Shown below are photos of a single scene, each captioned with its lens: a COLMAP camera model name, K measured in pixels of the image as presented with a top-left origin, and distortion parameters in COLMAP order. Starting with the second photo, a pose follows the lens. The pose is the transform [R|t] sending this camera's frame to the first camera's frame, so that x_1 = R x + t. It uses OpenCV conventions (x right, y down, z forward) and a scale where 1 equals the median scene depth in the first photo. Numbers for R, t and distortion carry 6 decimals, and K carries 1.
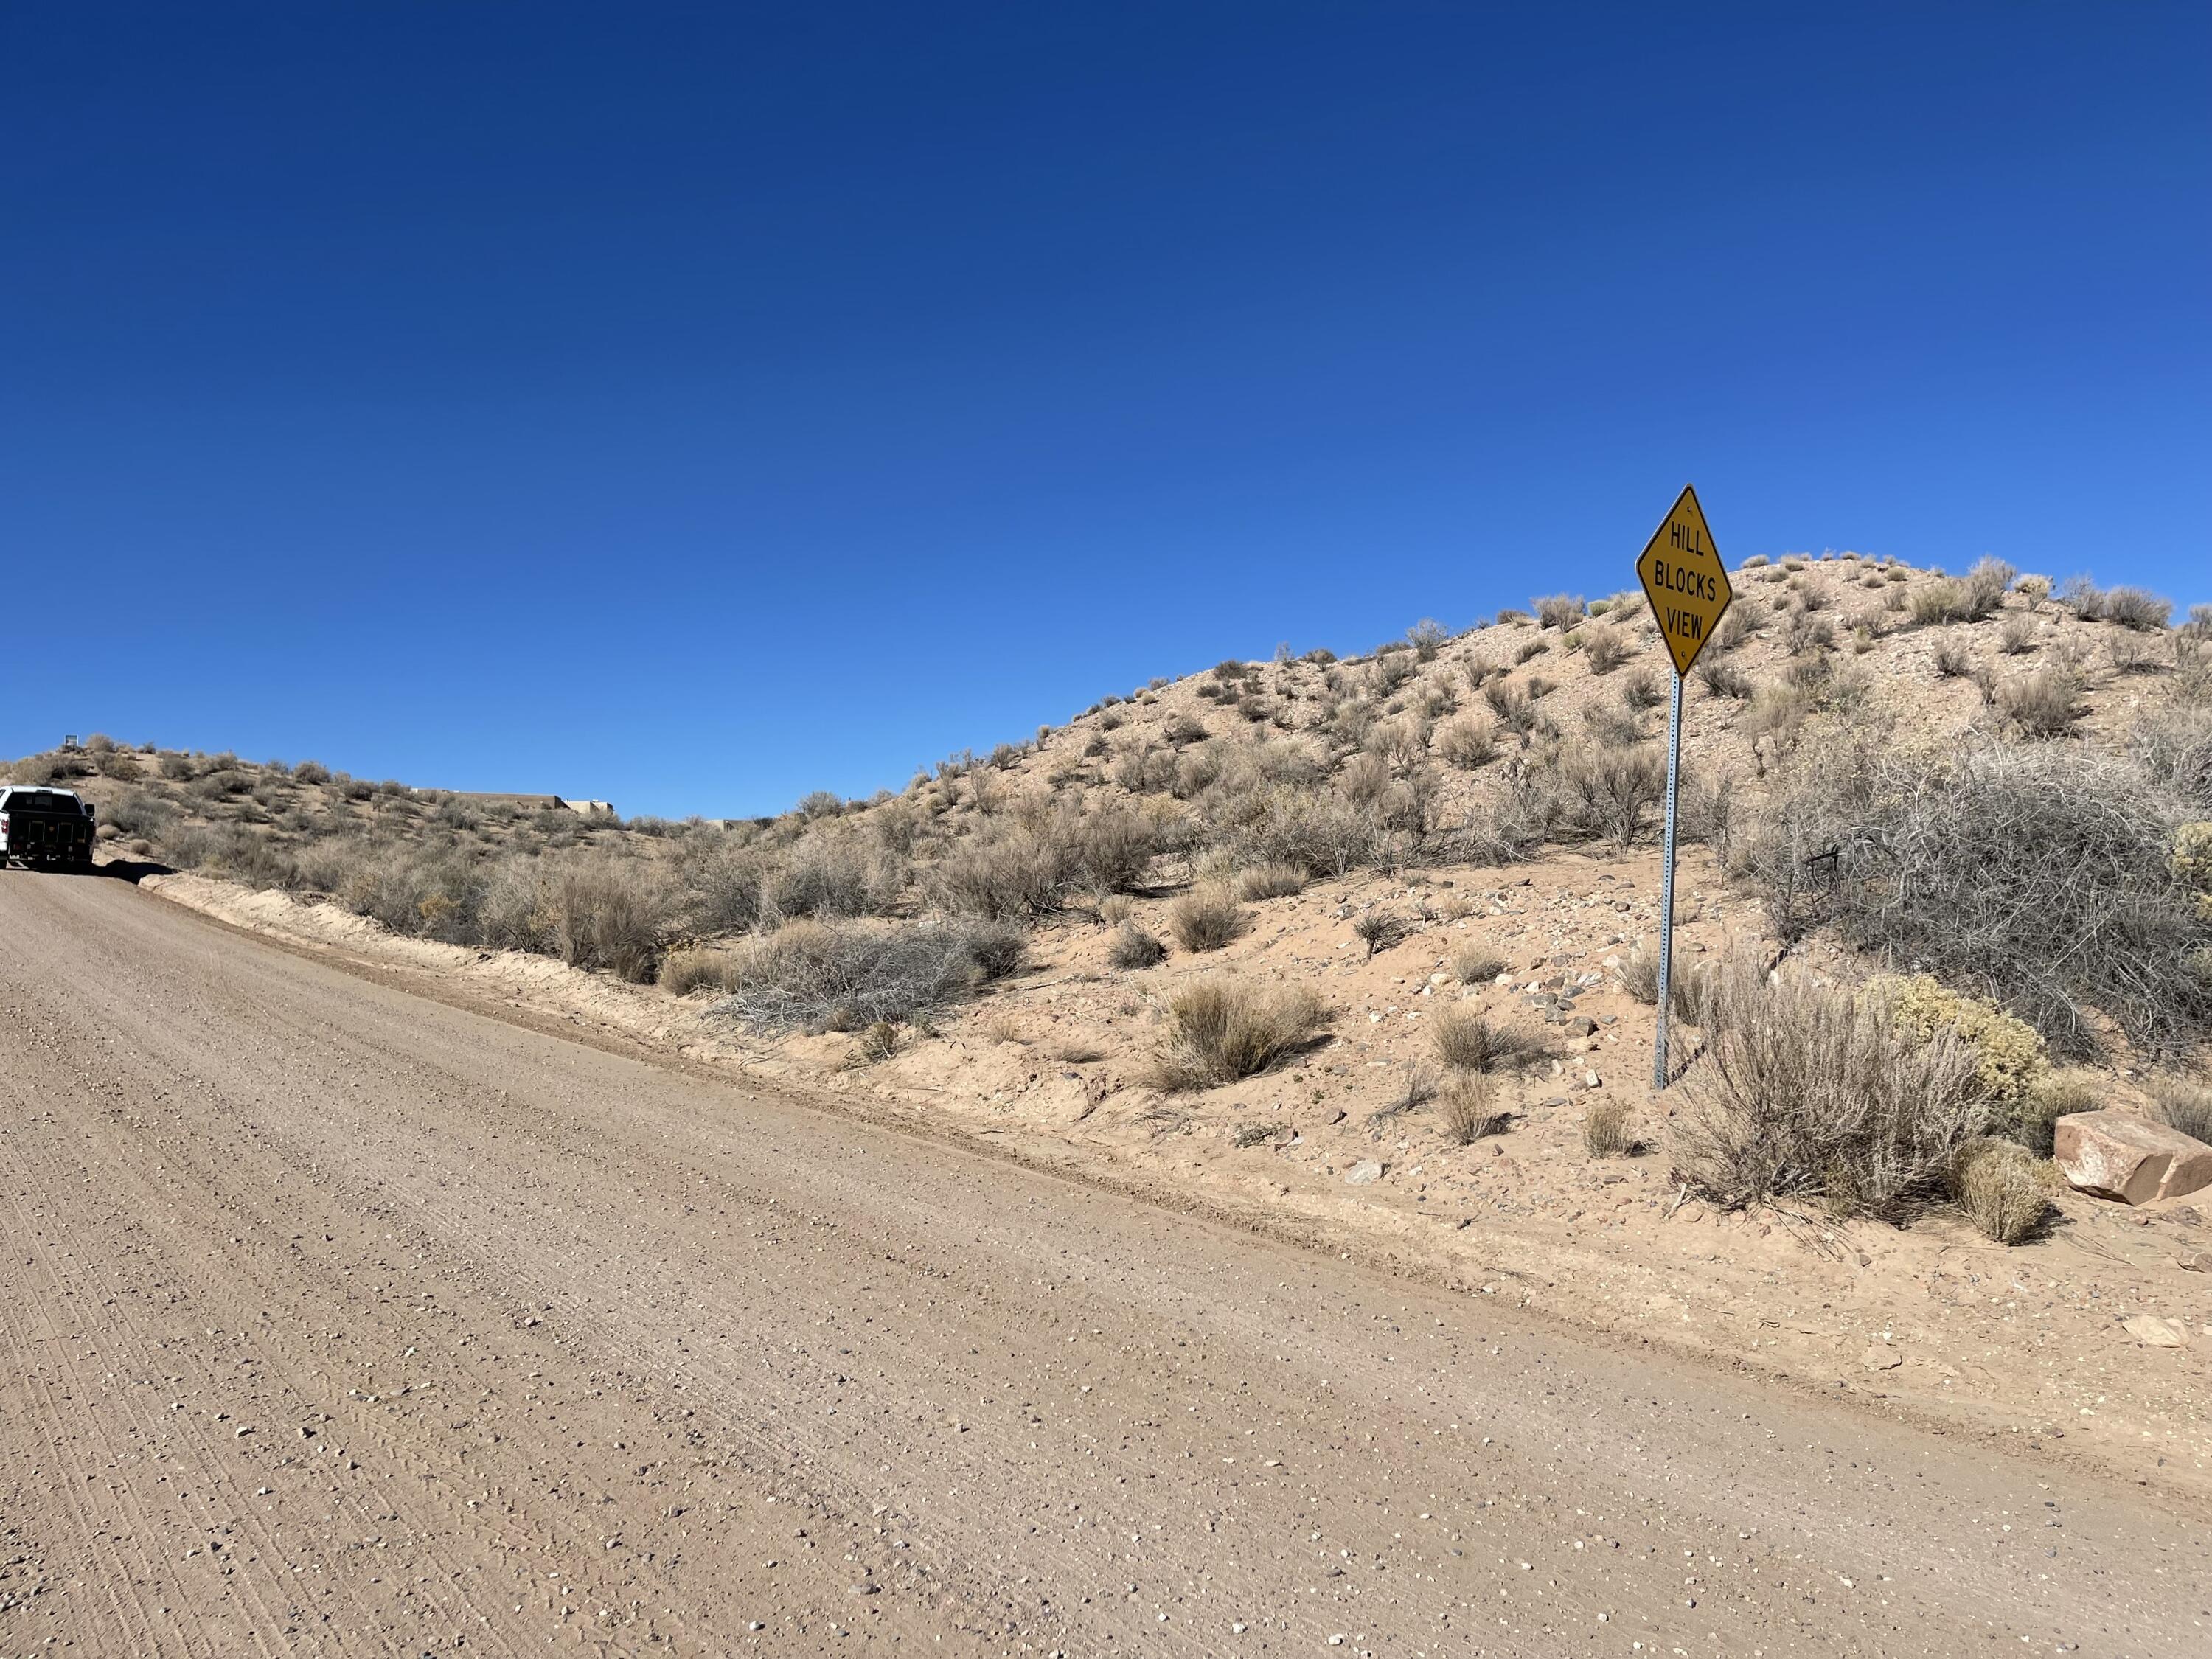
lens RADIAL K [[1641.9, 0, 1114.9], [0, 1641.9, 857.3], [0, 0, 1]] dist [0.118486, -0.151648]
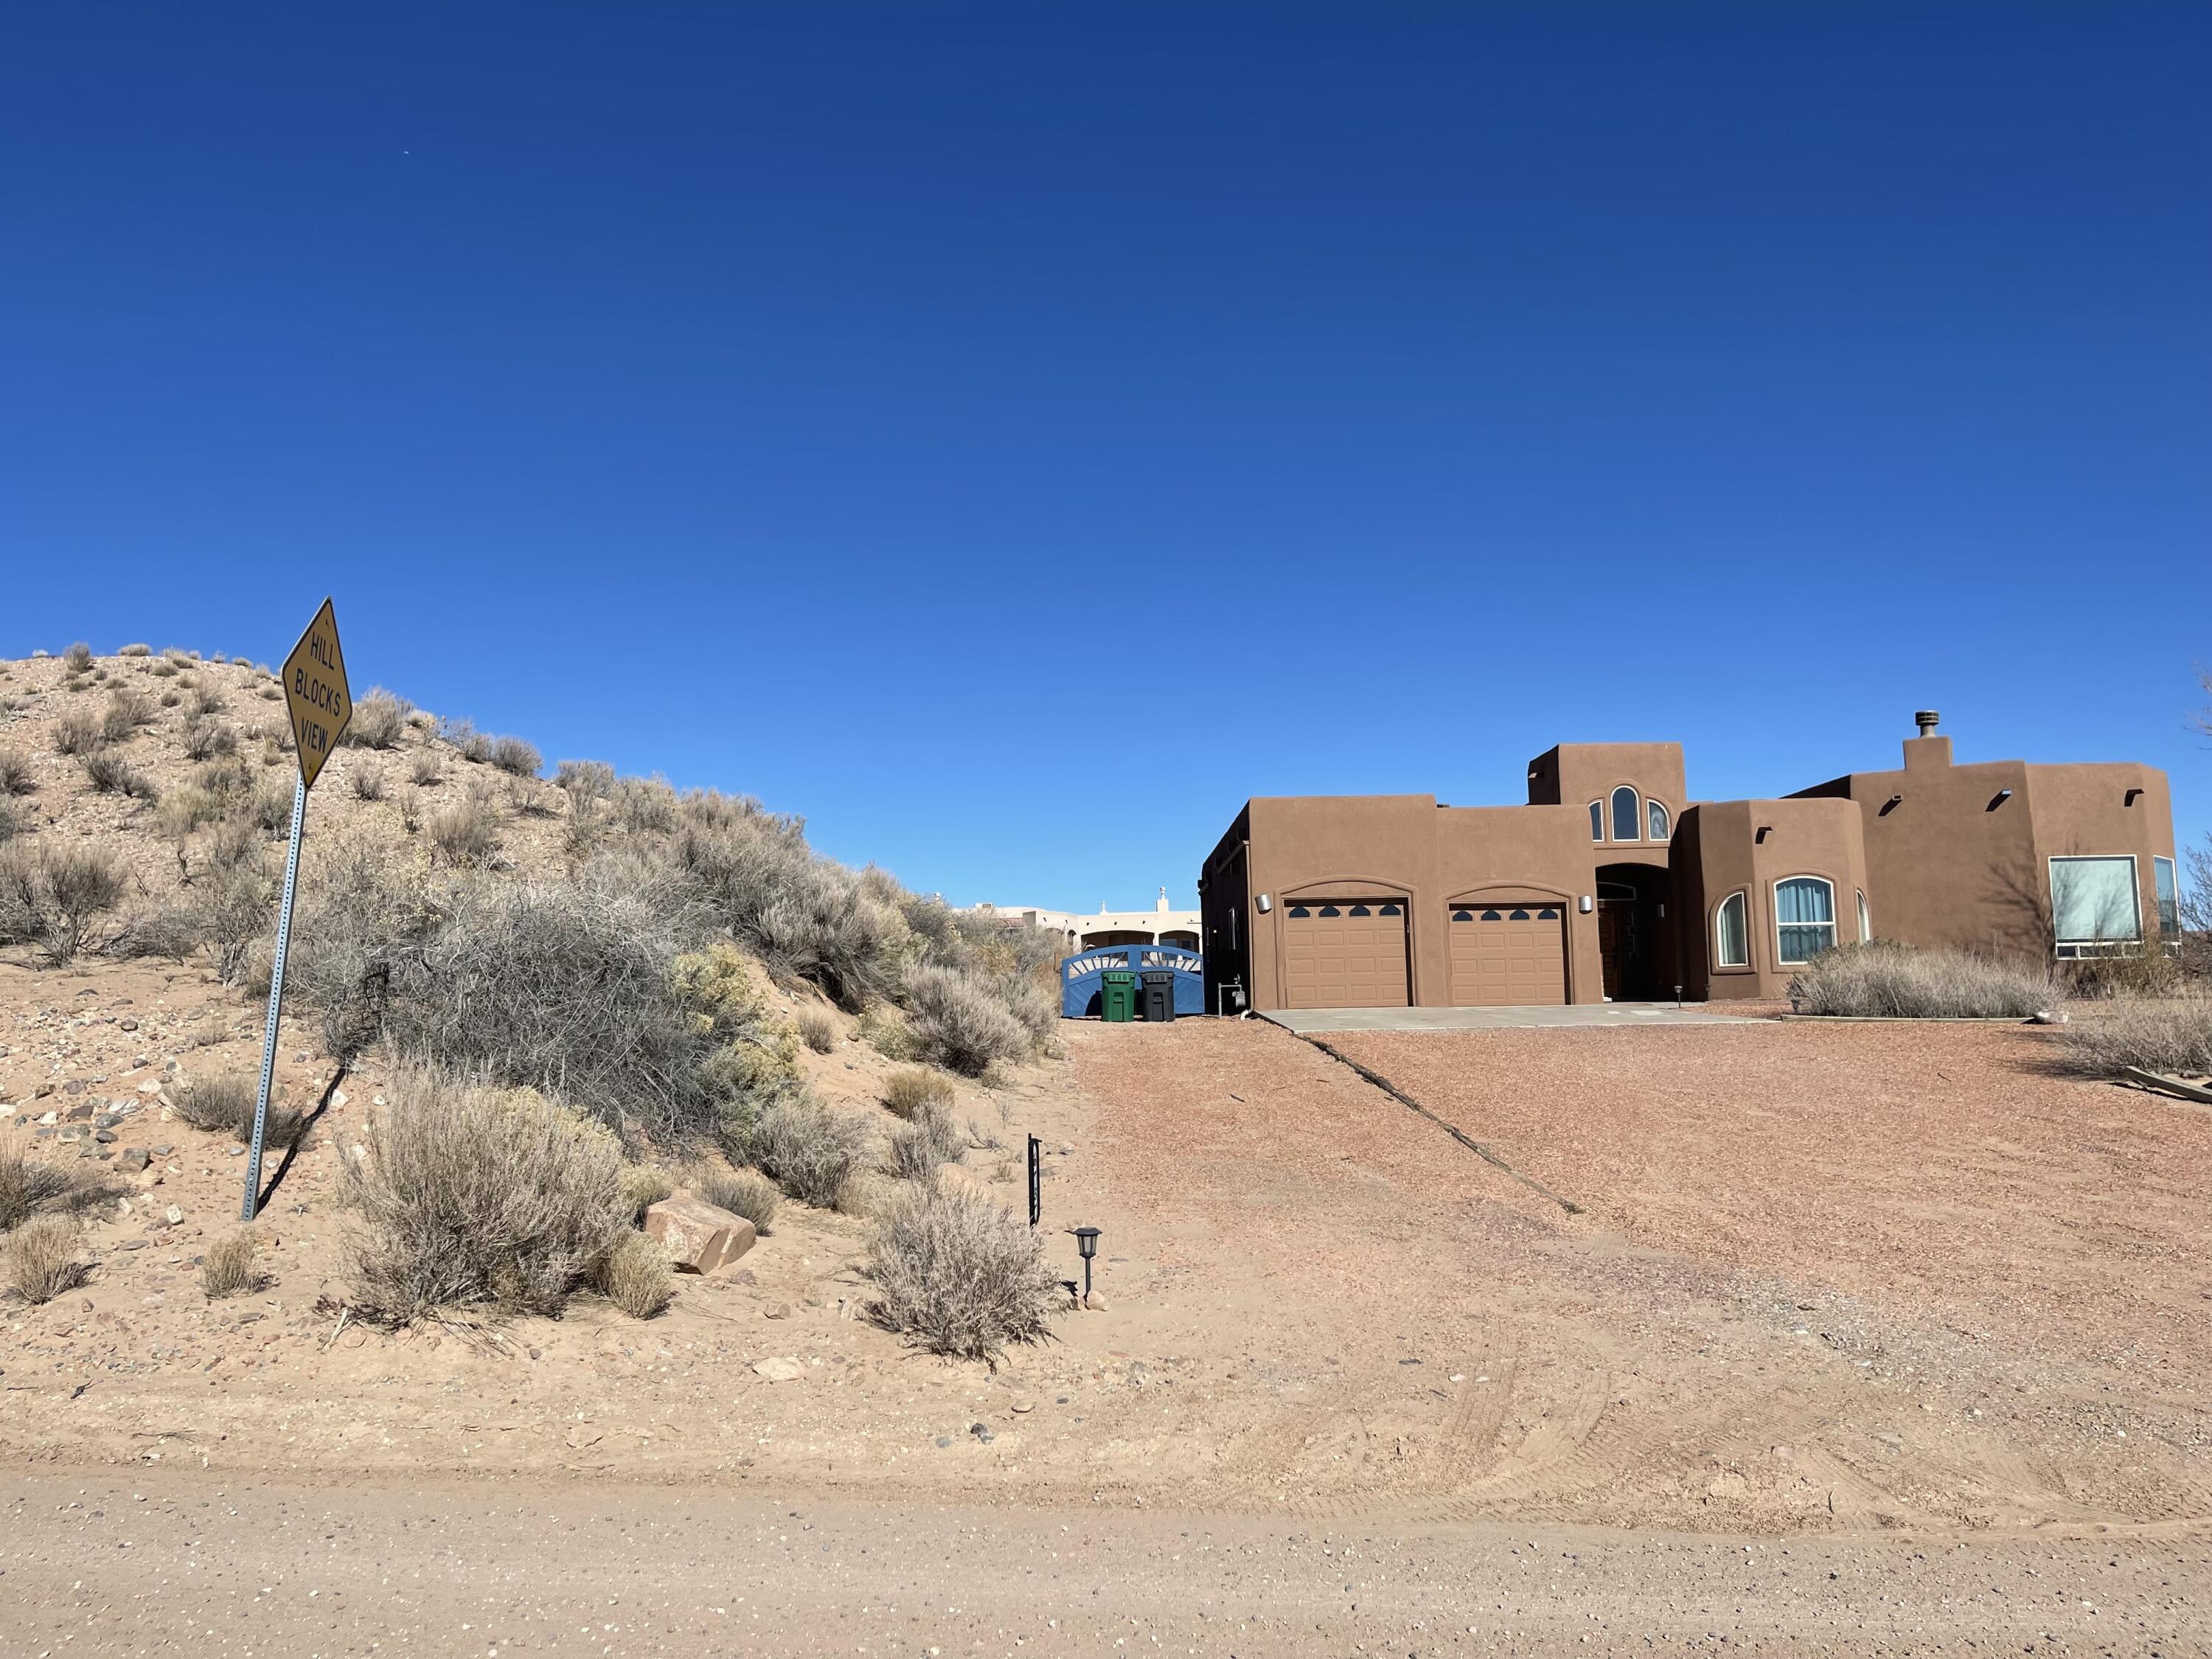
lens RADIAL K [[1641.9, 0, 1114.9], [0, 1641.9, 857.3], [0, 0, 1]] dist [0.118486, -0.151648]
pose [[0.622031, 0.081316, 0.778759, -0.146063], [-0.026609, 0.996214, -0.082768, 0.000525], [-0.782541, 0.030762, 0.621839, 0.020561]]
